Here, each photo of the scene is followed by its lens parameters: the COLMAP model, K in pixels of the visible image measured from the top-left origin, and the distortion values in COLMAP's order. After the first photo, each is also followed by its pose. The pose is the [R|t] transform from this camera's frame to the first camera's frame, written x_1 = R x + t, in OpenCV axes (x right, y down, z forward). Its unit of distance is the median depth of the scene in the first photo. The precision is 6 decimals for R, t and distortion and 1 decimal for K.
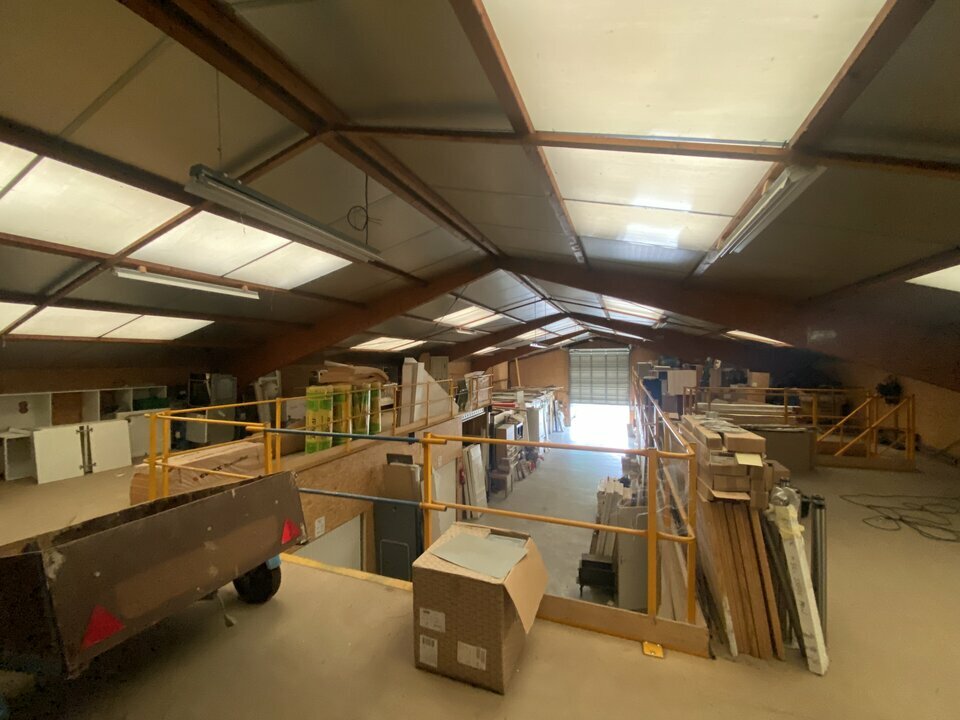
lens RADIAL K [[380.3, 0, 480.0], [0, 380.3, 360.0], [0, 0, 1]] dist [0.028198, -0.000100]
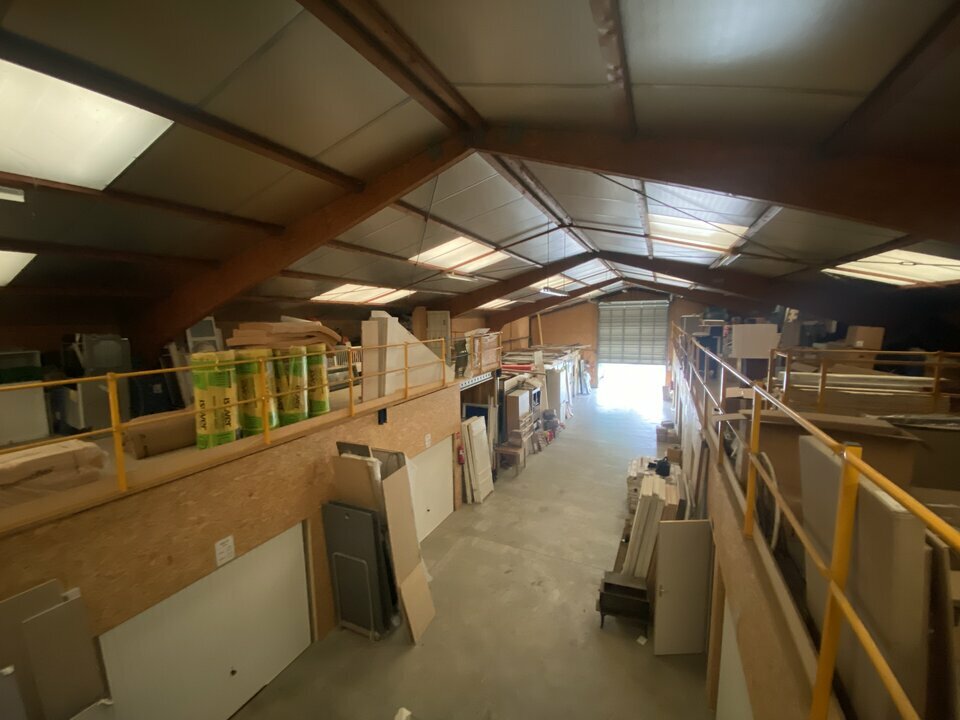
lens RADIAL K [[380.3, 0, 480.0], [0, 380.3, 360.0], [0, 0, 1]] dist [0.028198, -0.000100]
pose [[0.997379, -0.000111, -0.072357, 0.051520], [0.008275, 0.993612, 0.112548, 0.005754], [0.071882, -0.112852, 0.991008, 0.190474]]
